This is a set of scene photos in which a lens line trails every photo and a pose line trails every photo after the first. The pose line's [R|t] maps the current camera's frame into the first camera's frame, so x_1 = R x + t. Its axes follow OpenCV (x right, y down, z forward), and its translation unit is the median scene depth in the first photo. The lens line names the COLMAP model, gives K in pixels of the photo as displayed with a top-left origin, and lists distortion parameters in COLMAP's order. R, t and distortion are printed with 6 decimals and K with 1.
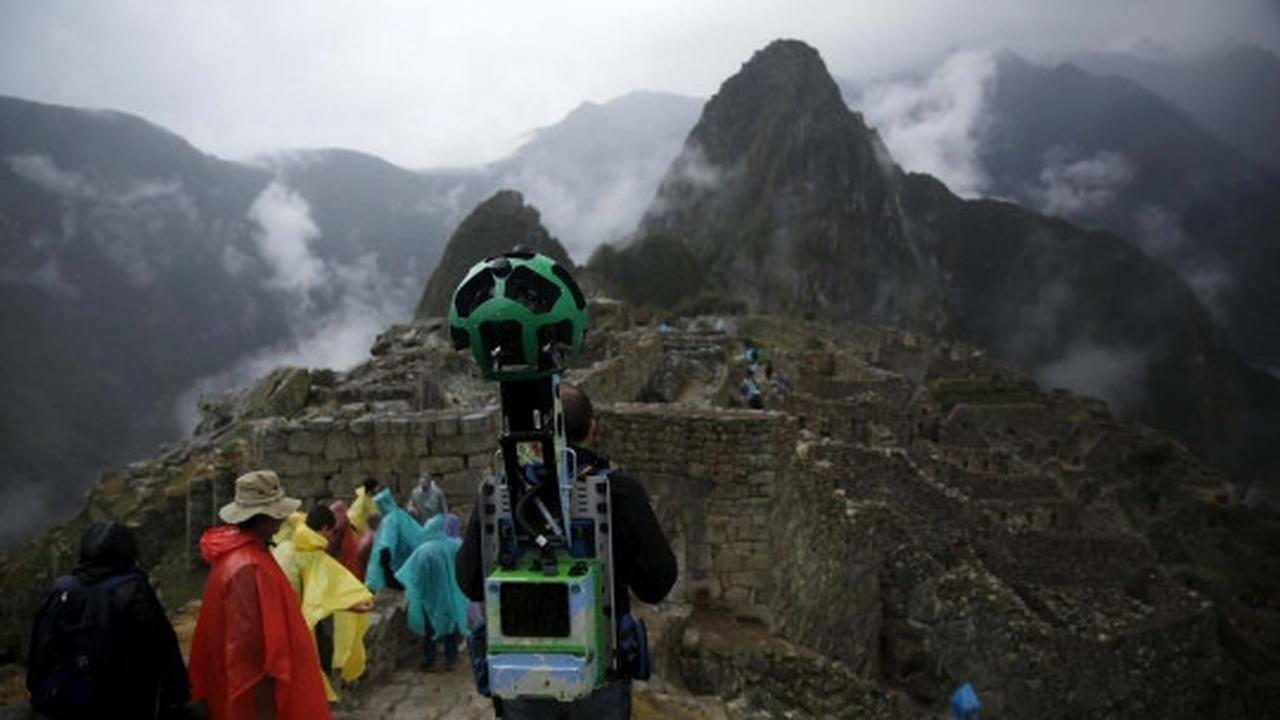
lens RADIAL K [[893.5, 0, 640.0], [0, 893.5, 360.0], [0, 0, 1]] dist [-0.093971, 0.063849]
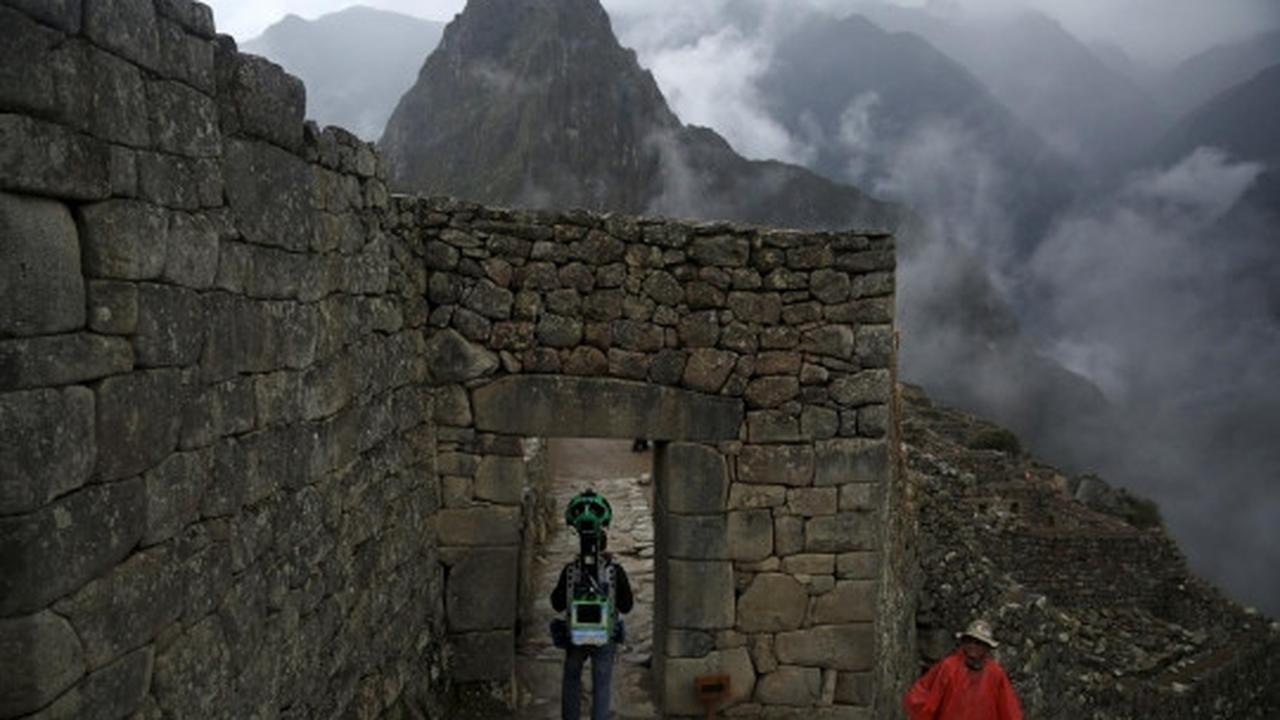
lens RADIAL K [[1069.9, 0, 640.0], [0, 1069.9, 360.0], [0, 0, 1]] dist [-0.036343, 0.004892]
pose [[0.966920, 0.003483, 0.255055, -0.058472], [-0.006913, 0.999897, 0.012554, 0.083777], [-0.254985, -0.013902, 0.966845, 0.413578]]
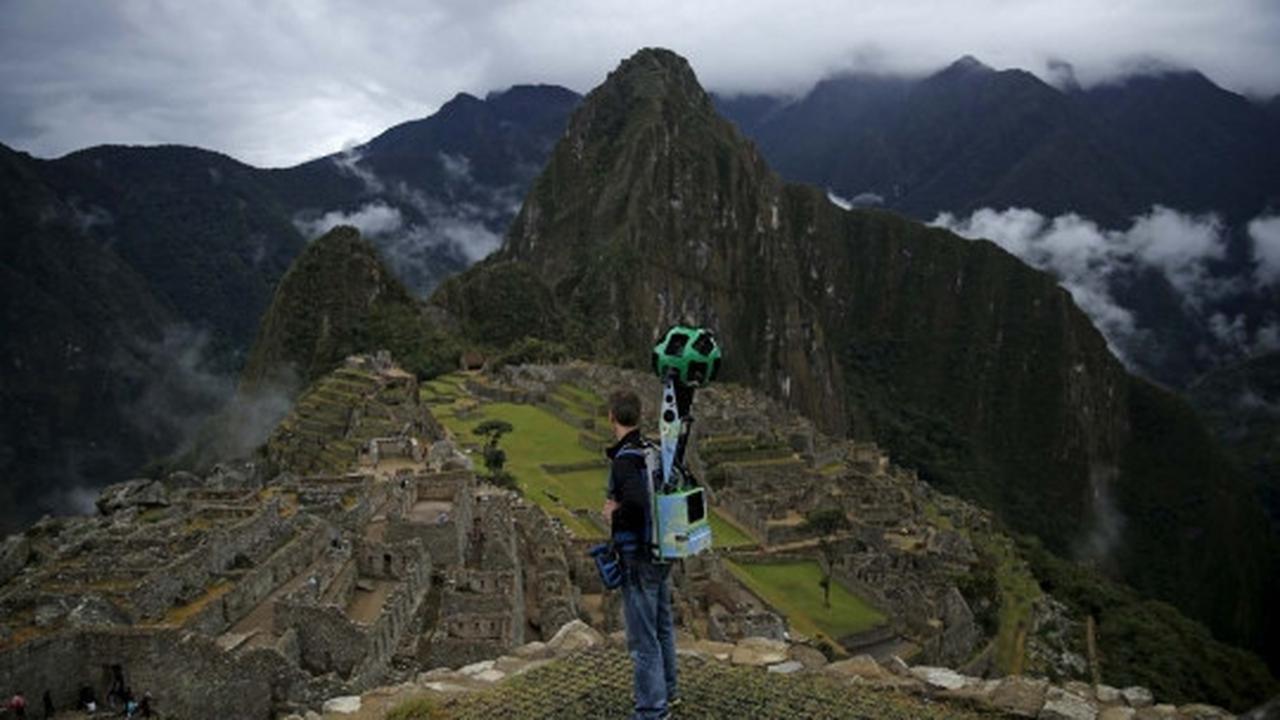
lens RADIAL K [[978.8, 0, 640.0], [0, 978.8, 360.0], [0, 0, 1]] dist [-0.092668, 0.093965]
pose [[0.993878, -0.023068, 0.108047, 0.914603], [0.024155, 0.999670, -0.008765, -0.482296], [-0.107809, 0.011321, 0.994107, -1.385431]]
